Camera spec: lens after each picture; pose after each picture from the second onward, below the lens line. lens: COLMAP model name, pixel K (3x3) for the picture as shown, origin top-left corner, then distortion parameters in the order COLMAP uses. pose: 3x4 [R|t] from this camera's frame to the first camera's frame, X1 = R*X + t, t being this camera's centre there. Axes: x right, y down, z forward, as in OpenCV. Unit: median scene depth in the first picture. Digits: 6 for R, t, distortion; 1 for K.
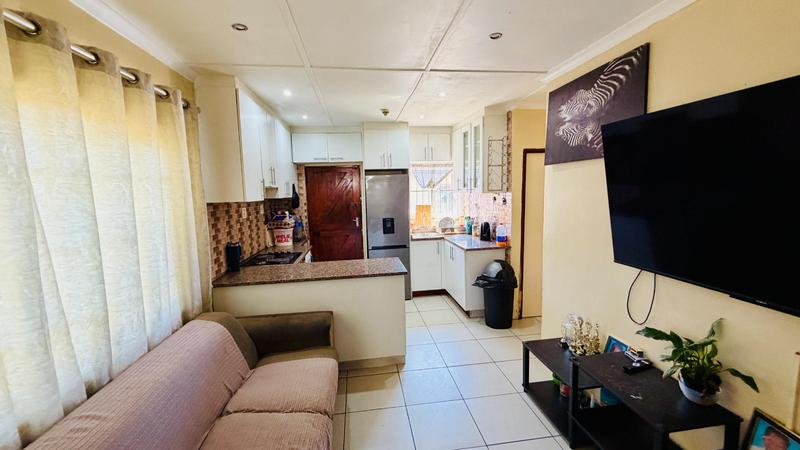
lens RADIAL K [[318.5, 0, 399.2], [0, 318.5, 224.5], [0, 0, 1]] dist [-0.001072, 0.000577]
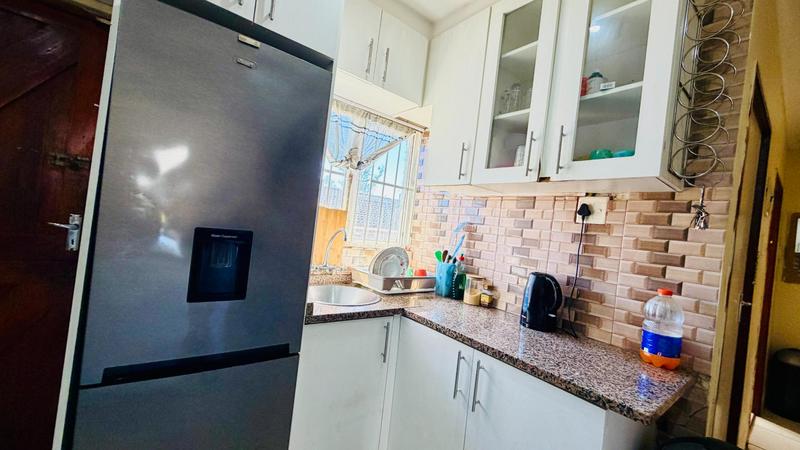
lens RADIAL K [[318.5, 0, 398.3], [0, 318.5, 226.0], [0, 0, 1]] dist [-0.001072, 0.000577]
pose [[0.857338, 0.129472, 0.498206, -0.049365], [-0.083672, 0.990032, -0.113299, -0.008278], [-0.507908, 0.055449, 0.859625, 0.882930]]
